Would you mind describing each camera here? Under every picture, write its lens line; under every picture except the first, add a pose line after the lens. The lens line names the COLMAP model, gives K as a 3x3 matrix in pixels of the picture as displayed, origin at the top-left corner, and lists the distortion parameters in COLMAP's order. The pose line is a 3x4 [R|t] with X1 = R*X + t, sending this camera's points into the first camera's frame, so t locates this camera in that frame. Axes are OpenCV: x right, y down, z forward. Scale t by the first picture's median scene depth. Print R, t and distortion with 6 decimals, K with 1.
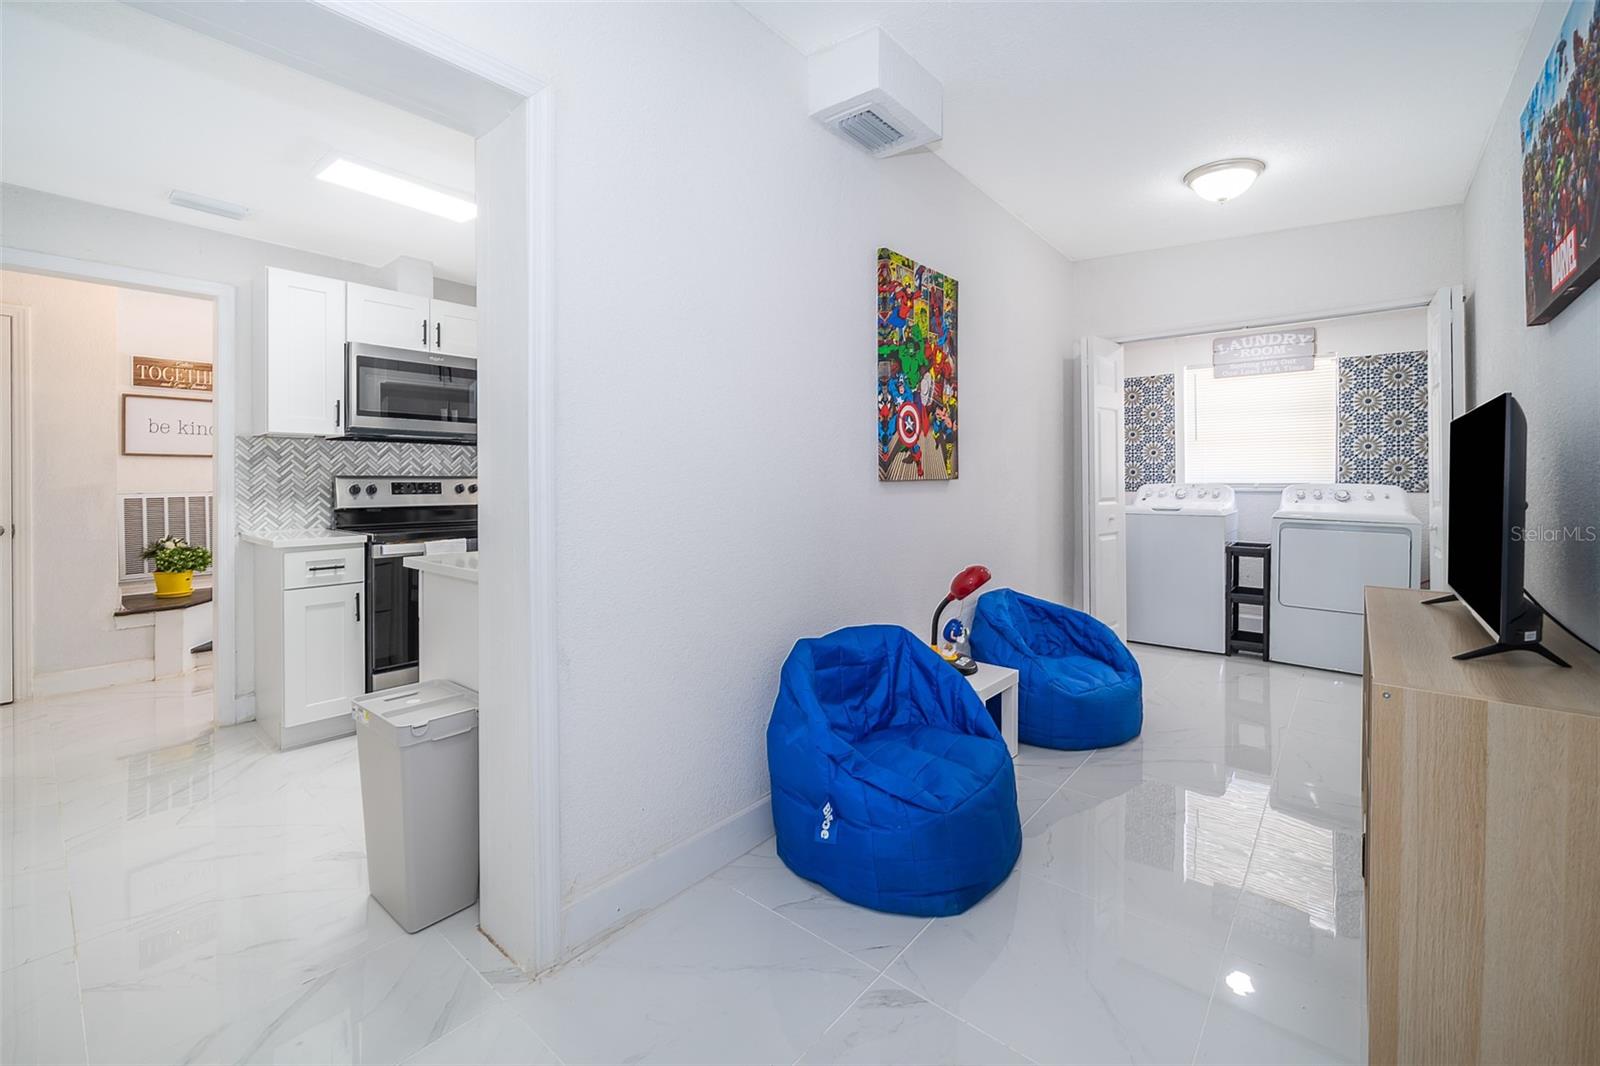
lens RADIAL K [[648.3, 0, 797.7], [0, 648.3, 476.4], [0, 0, 1]] dist [-0.005652, -0.000027]
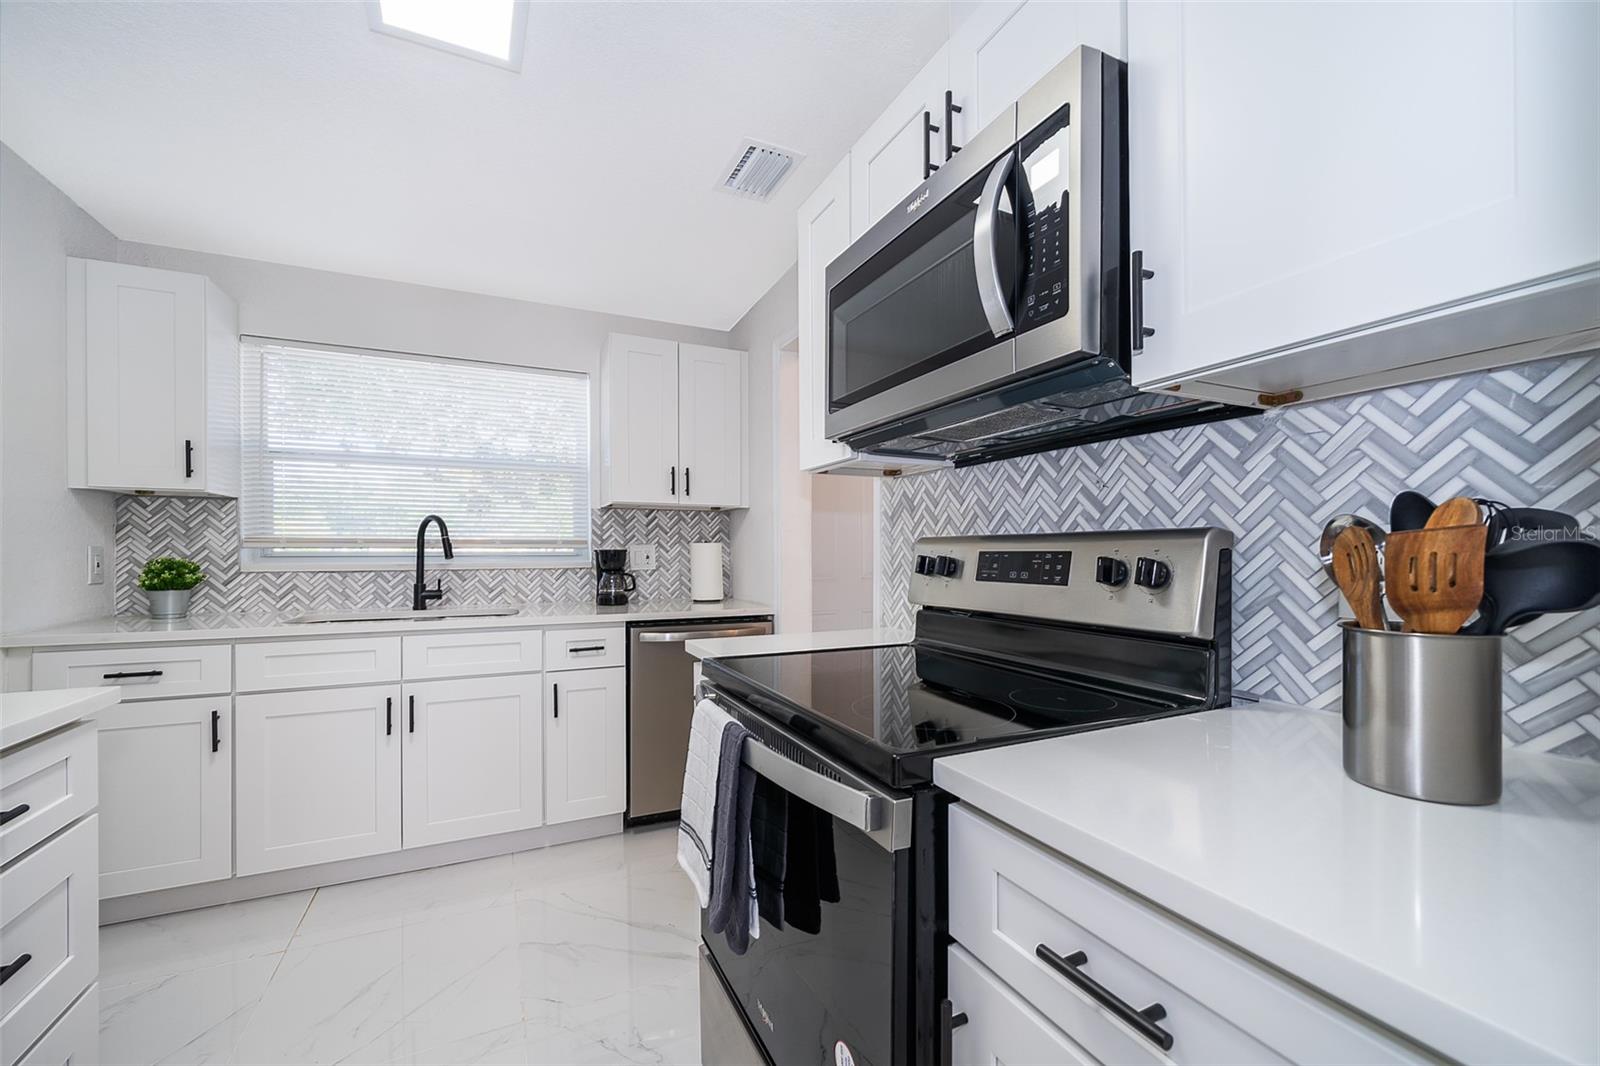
lens RADIAL K [[648.3, 0, 843.8], [0, 648.3, 555.0], [0, 0, 1]] dist [-0.005652, -0.000027]
pose [[-0.399966, 0.006794, -0.916505, -0.209399], [0.008984, 0.999954, 0.003492, 0.009699], [0.916486, -0.006837, -0.400009, 1.076369]]
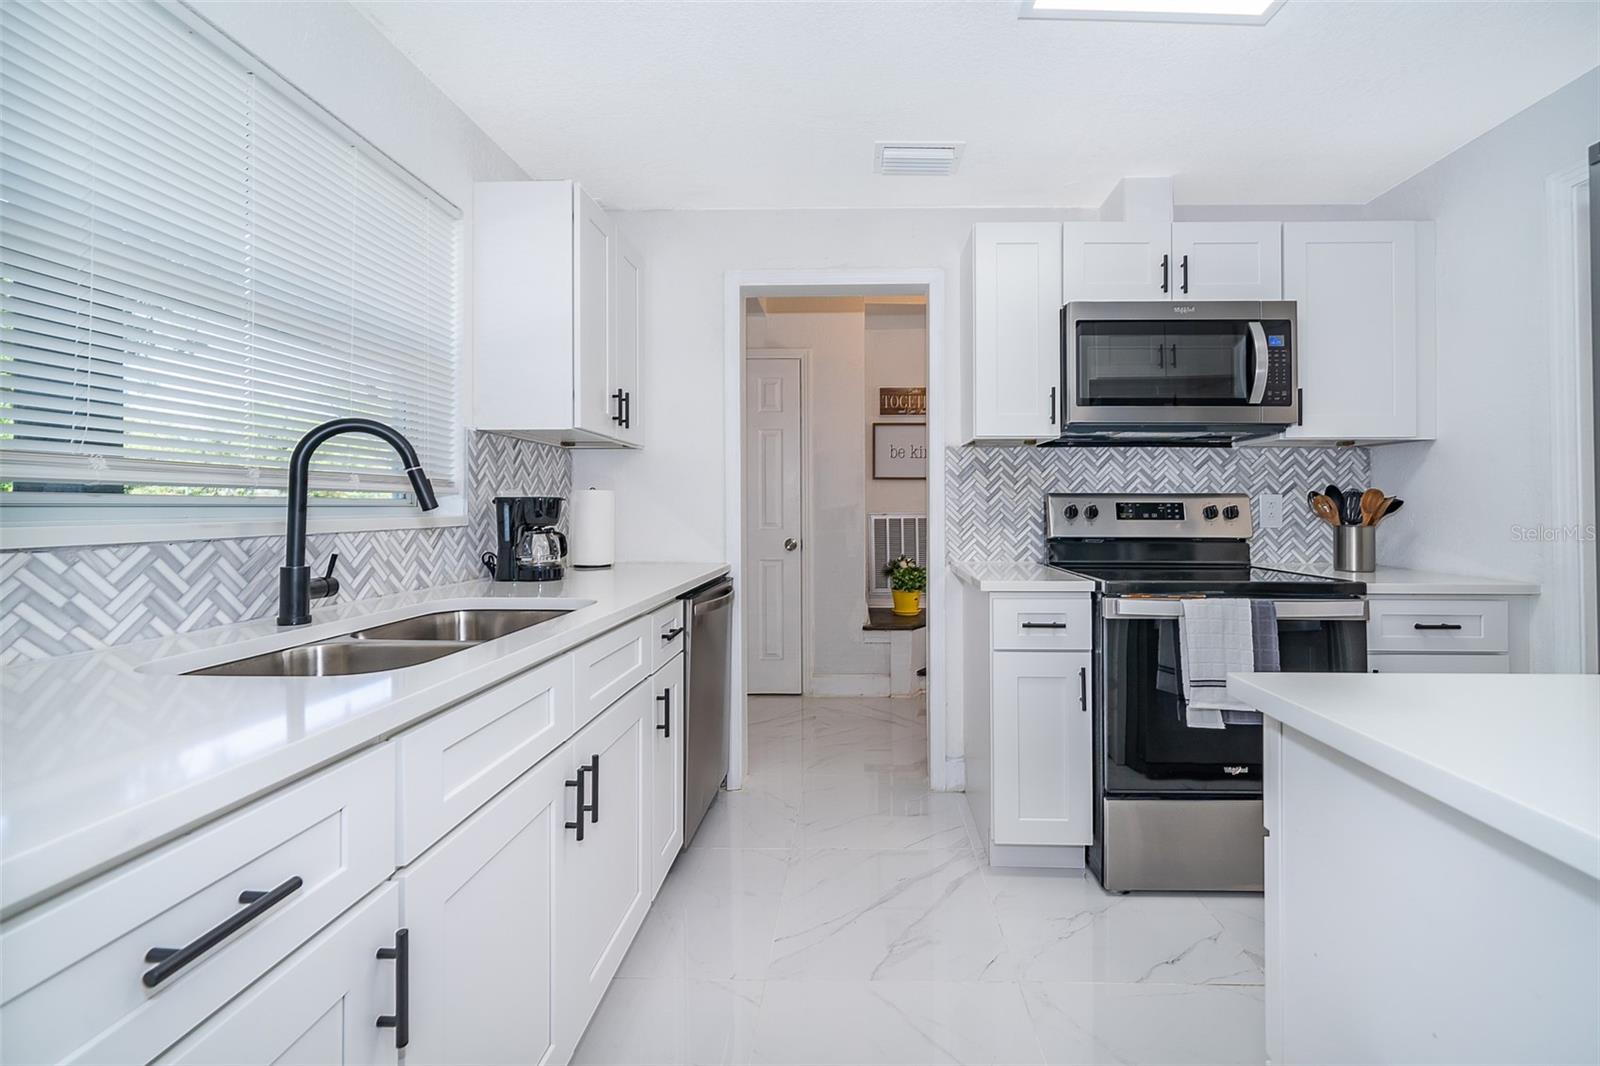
lens RADIAL K [[648.3, 0, 838.5], [0, 648.3, 506.4], [0, 0, 1]] dist [-0.005652, -0.000027]
pose [[0.618107, 0.002453, -0.786090, -0.258183], [0.002943, 0.999981, 0.005434, 0.008811], [0.786089, -0.005672, 0.618088, 0.323442]]
